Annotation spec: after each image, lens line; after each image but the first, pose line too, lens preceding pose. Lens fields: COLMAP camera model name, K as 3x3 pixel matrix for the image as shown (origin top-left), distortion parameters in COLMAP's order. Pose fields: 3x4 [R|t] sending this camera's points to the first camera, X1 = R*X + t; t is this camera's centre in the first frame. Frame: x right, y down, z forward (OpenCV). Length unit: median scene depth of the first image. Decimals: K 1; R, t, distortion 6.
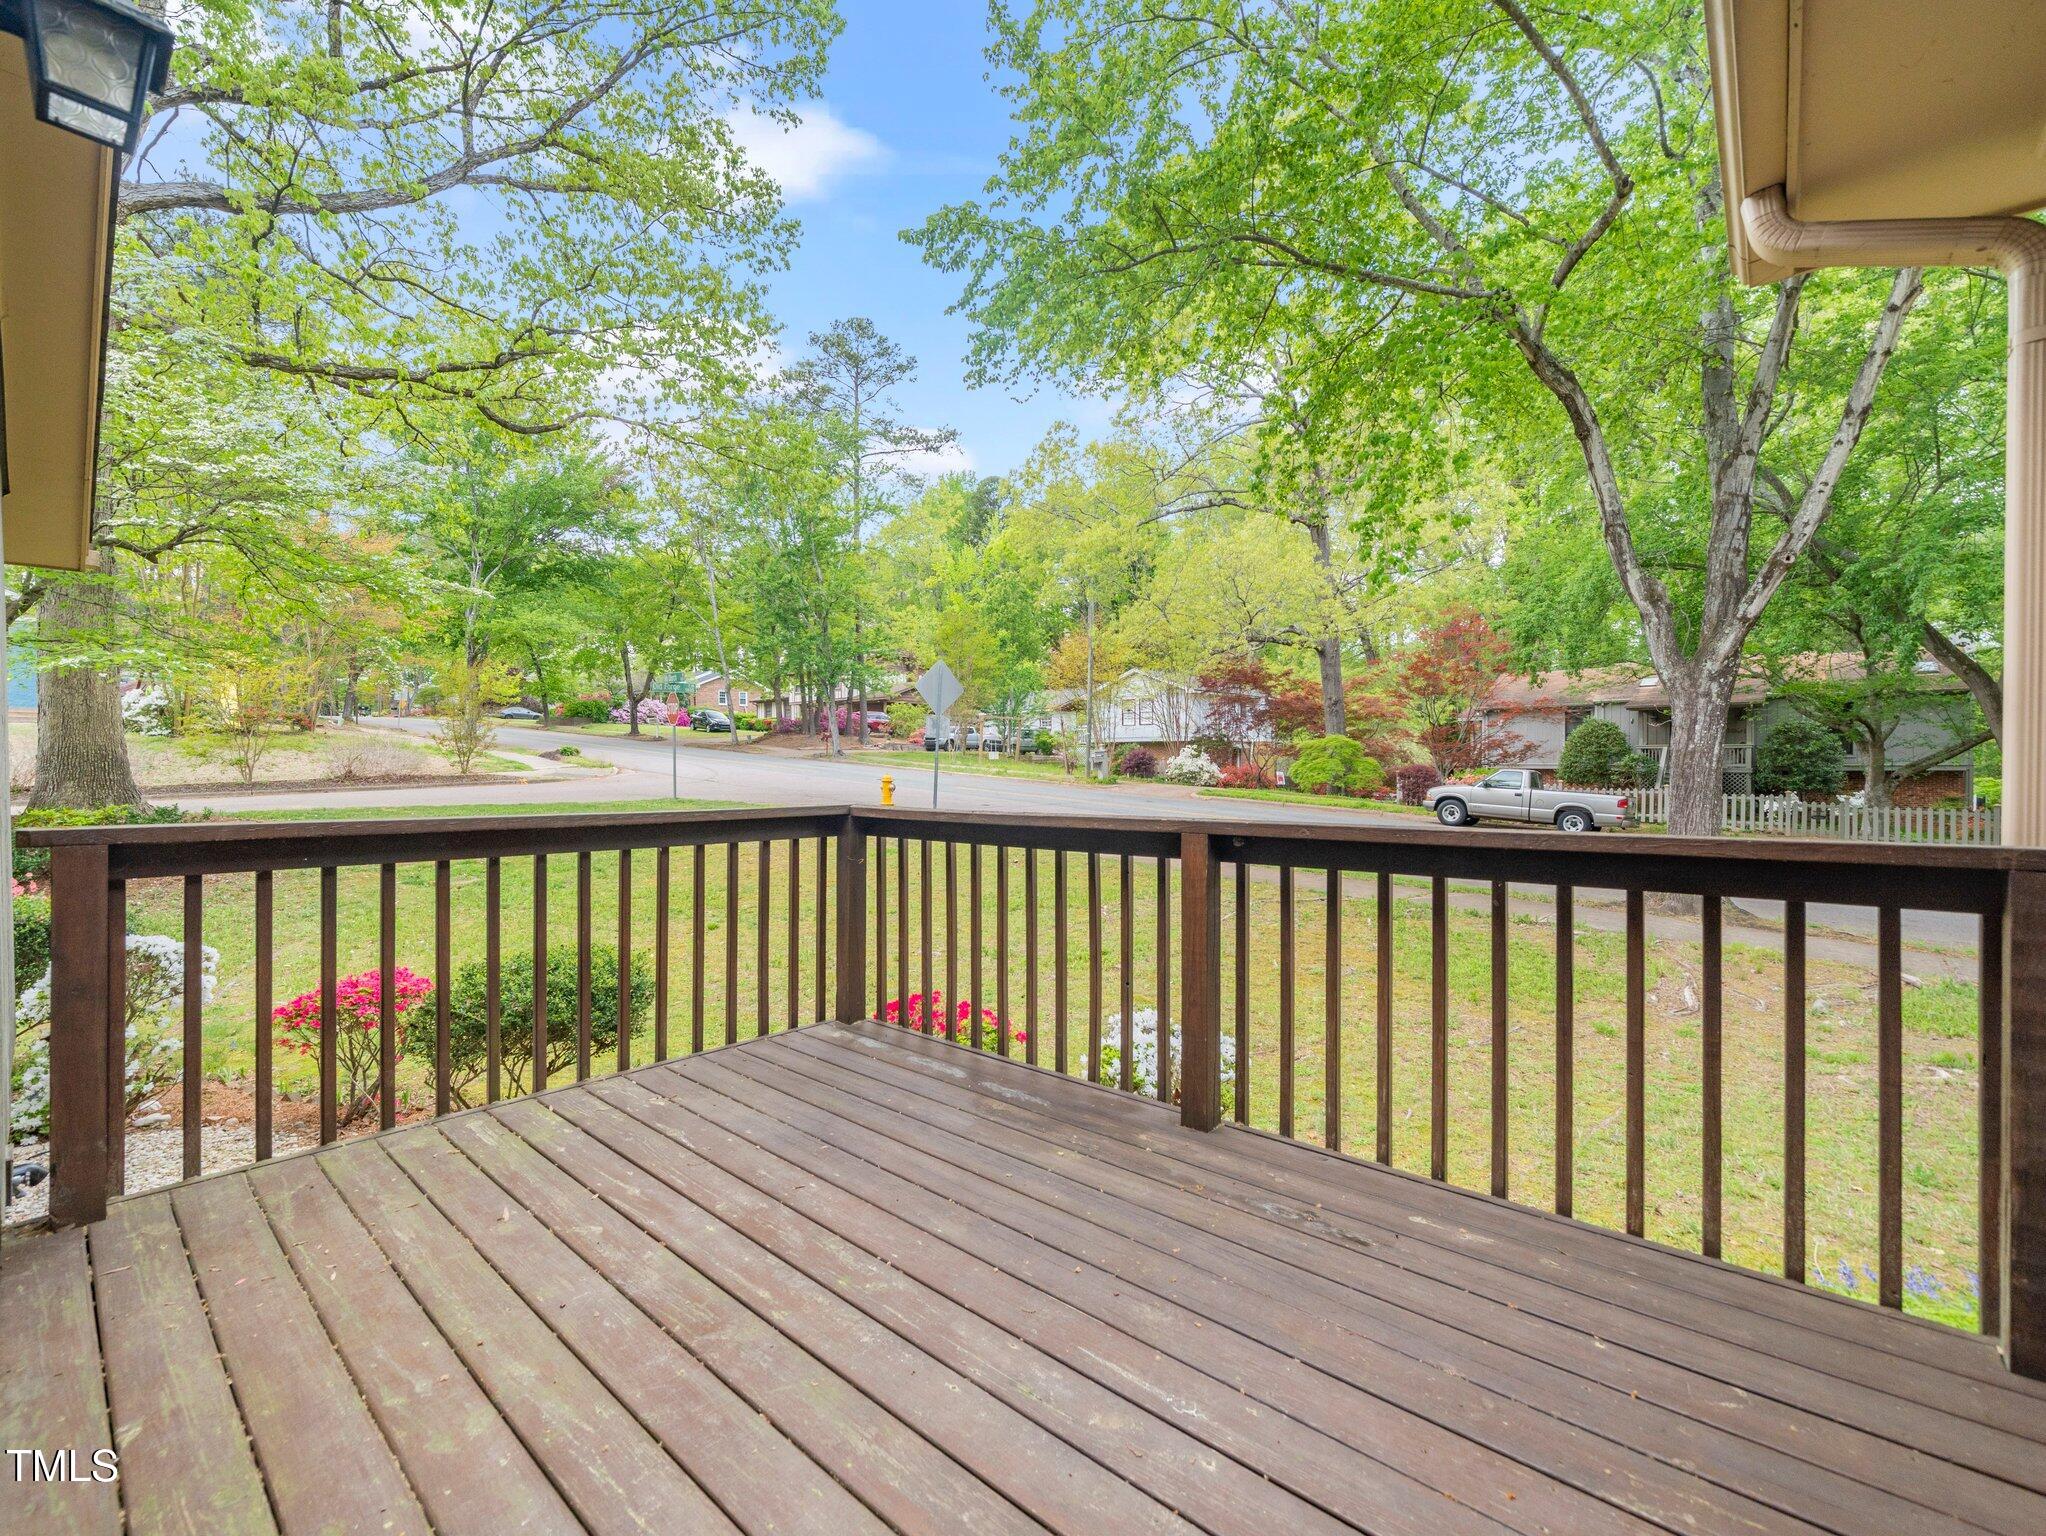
lens RADIAL K [[831.6, 0, 1020.7], [0, 831.6, 773.9], [0, 0, 1]] dist [-0.001946, 0.000028]
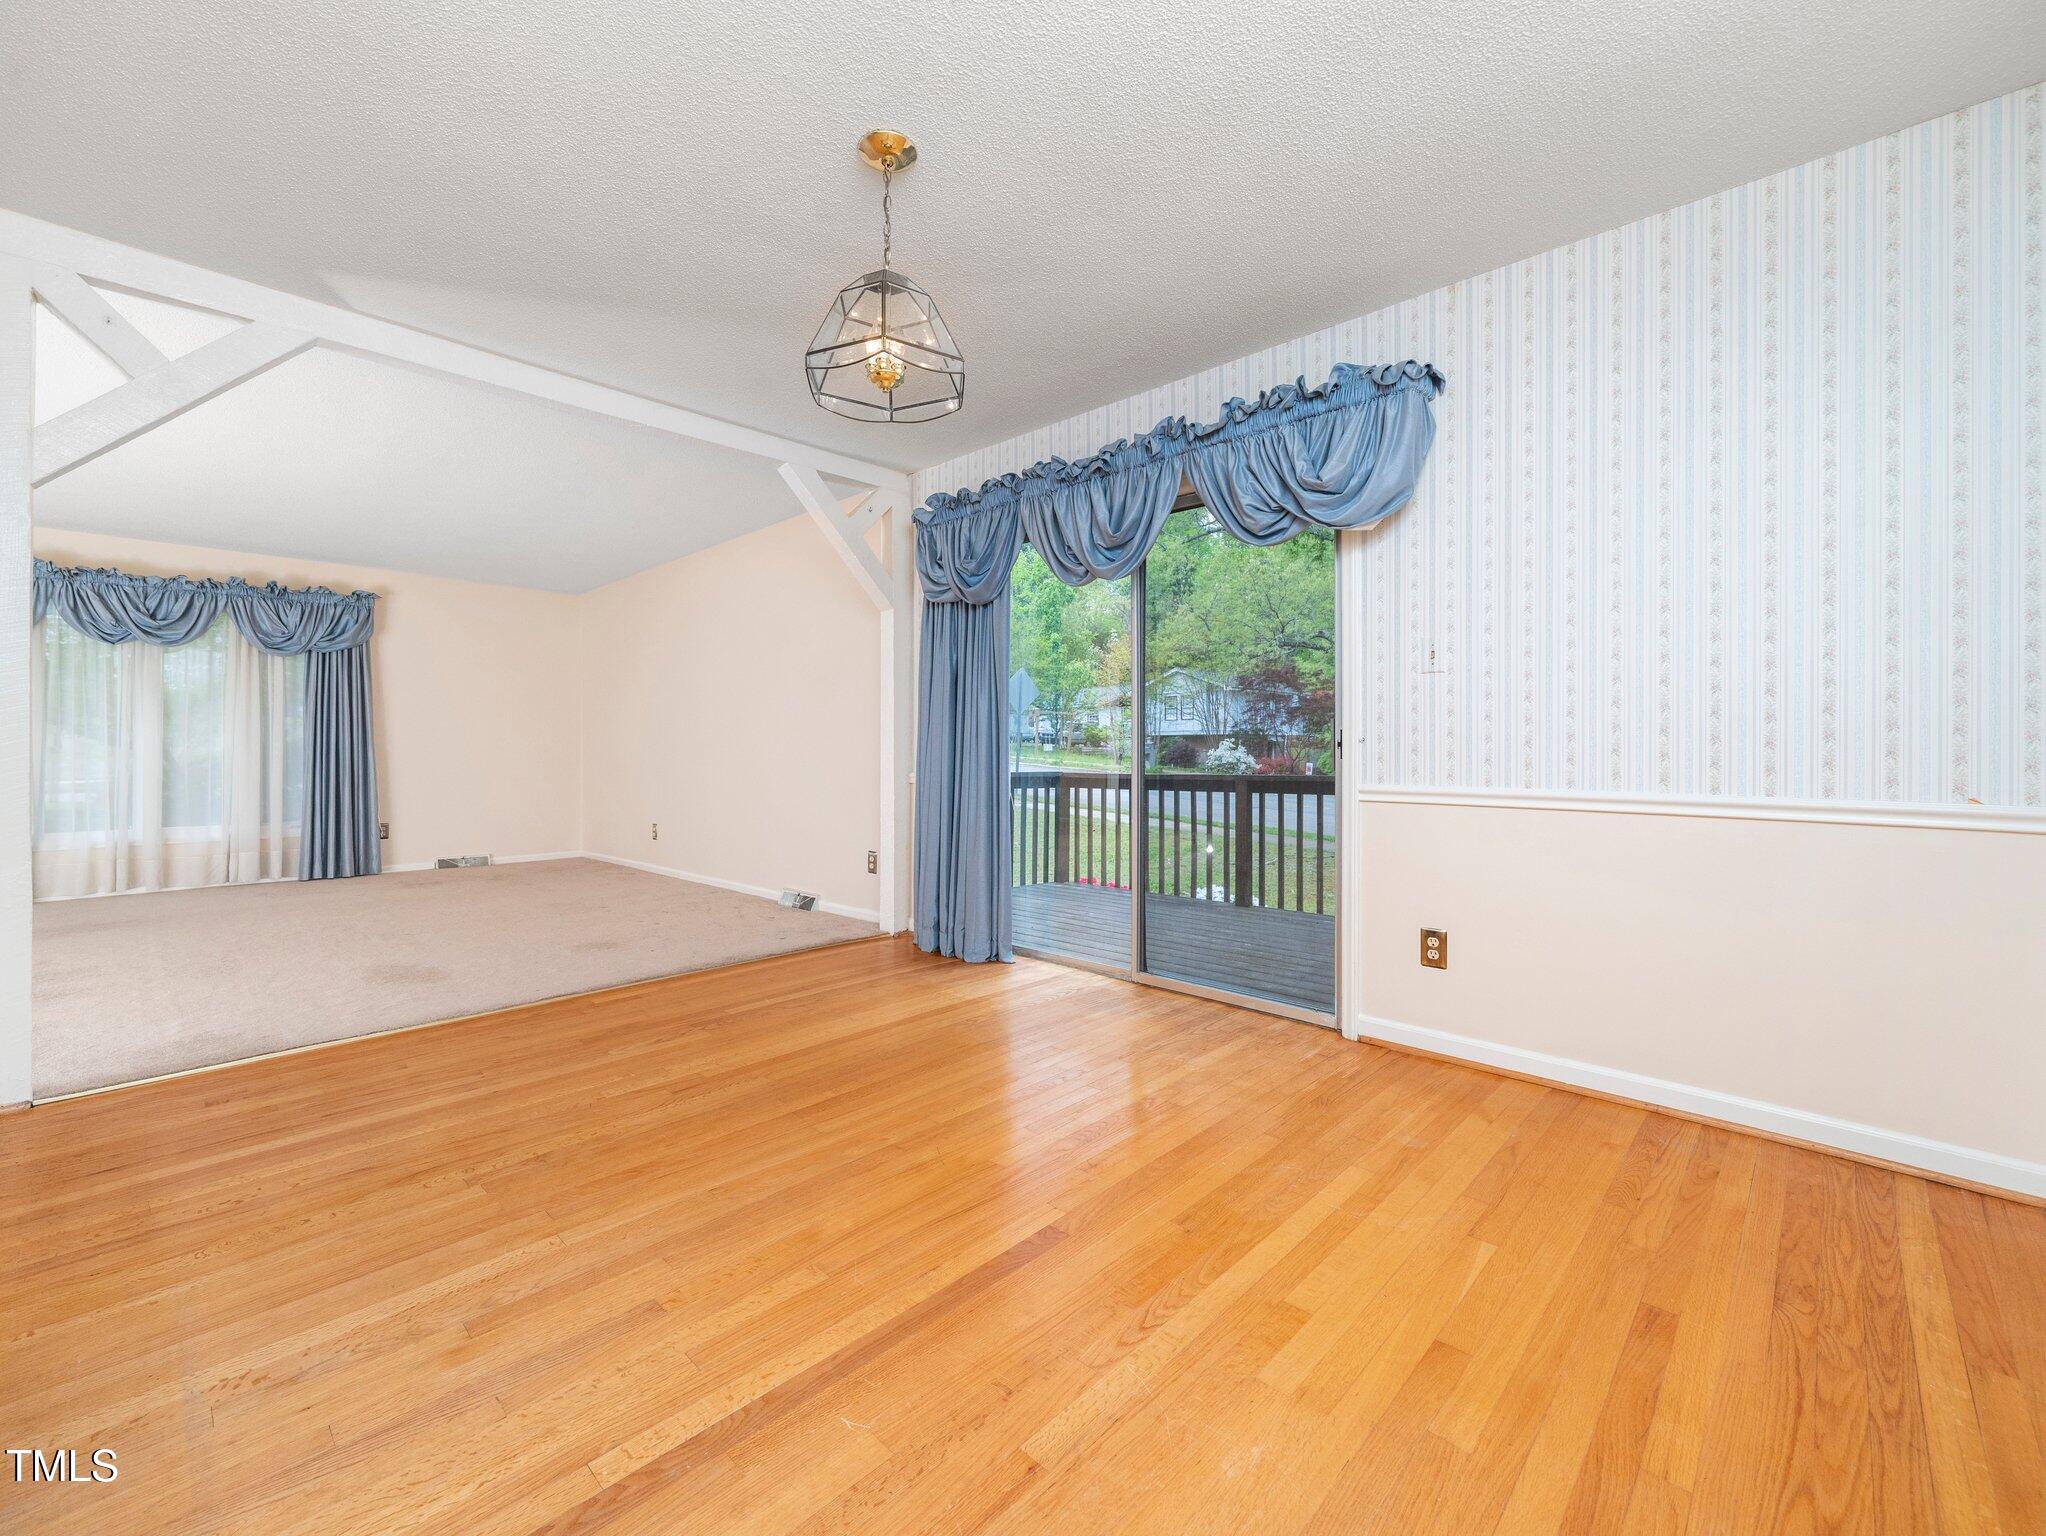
lens RADIAL K [[831.6, 0, 1023.3], [0, 831.6, 756.3], [0, 0, 1]] dist [-0.001946, 0.000028]
pose [[0.999264, 0.002603, -0.038269, -0.024774], [-0.003045, 0.999929, -0.011496, 0.002392], [0.038236, 0.011604, 0.999201, -0.107108]]
